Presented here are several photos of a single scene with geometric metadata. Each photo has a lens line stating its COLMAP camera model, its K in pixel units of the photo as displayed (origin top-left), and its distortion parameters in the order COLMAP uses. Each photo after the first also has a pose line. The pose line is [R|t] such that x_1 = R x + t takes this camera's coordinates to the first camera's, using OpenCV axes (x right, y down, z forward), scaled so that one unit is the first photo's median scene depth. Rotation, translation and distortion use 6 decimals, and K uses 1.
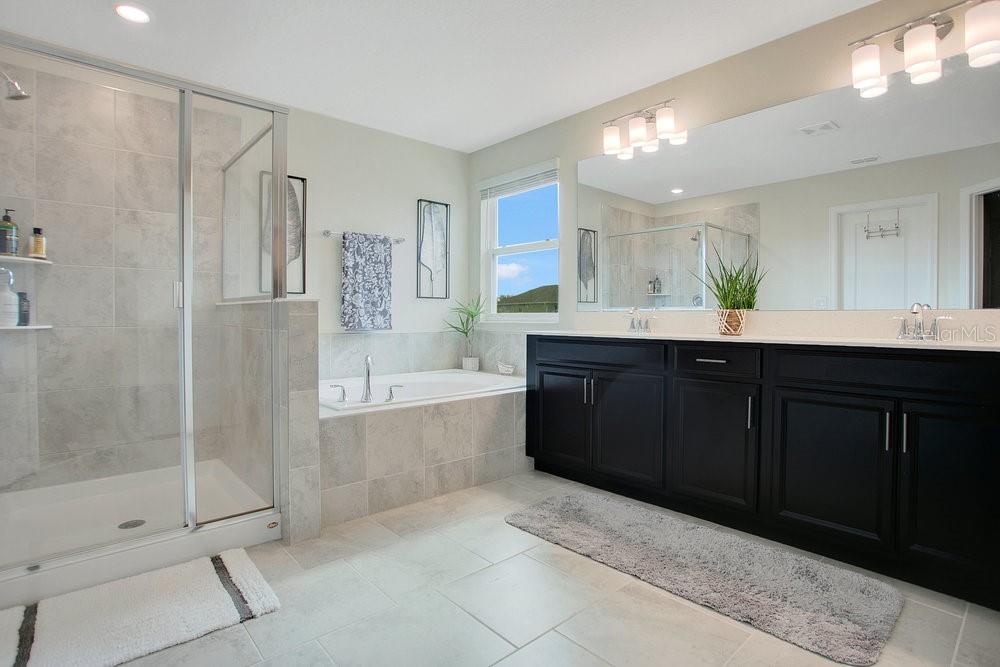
lens RADIAL K [[503.2, 0, 501.5], [0, 503.2, 323.0], [0, 0, 1]] dist [-0.085329, 0.050396]
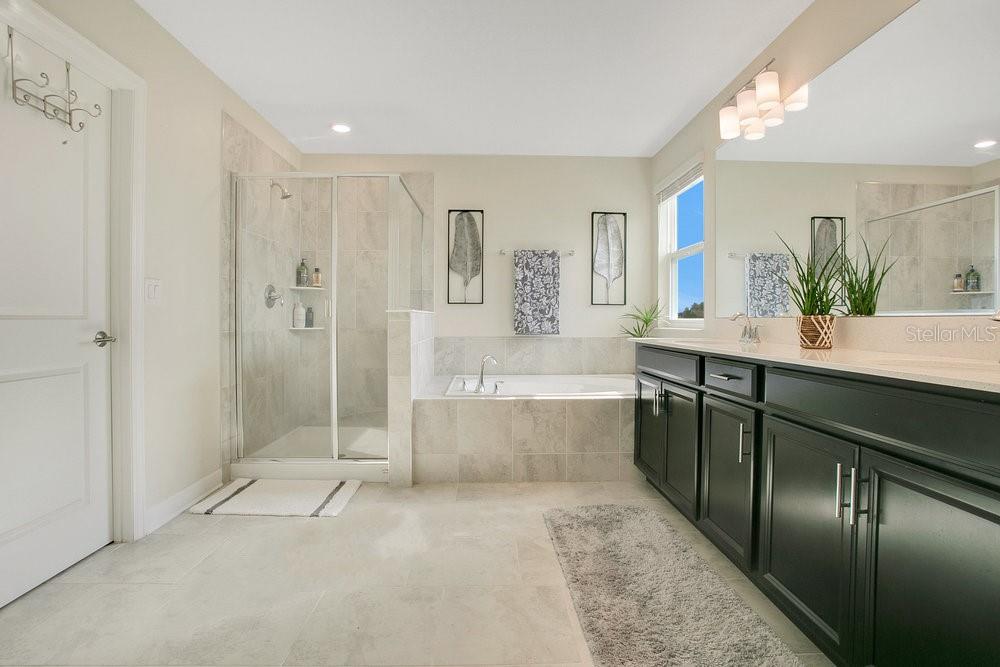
lens RADIAL K [[503.2, 0, 501.5], [0, 503.2, 323.0], [0, 0, 1]] dist [-0.085329, 0.050396]
pose [[0.770222, 0.004057, -0.637763, 0.405521], [-0.010288, 0.999929, -0.006064, -0.003822], [0.637693, 0.011232, 0.770209, 0.066277]]
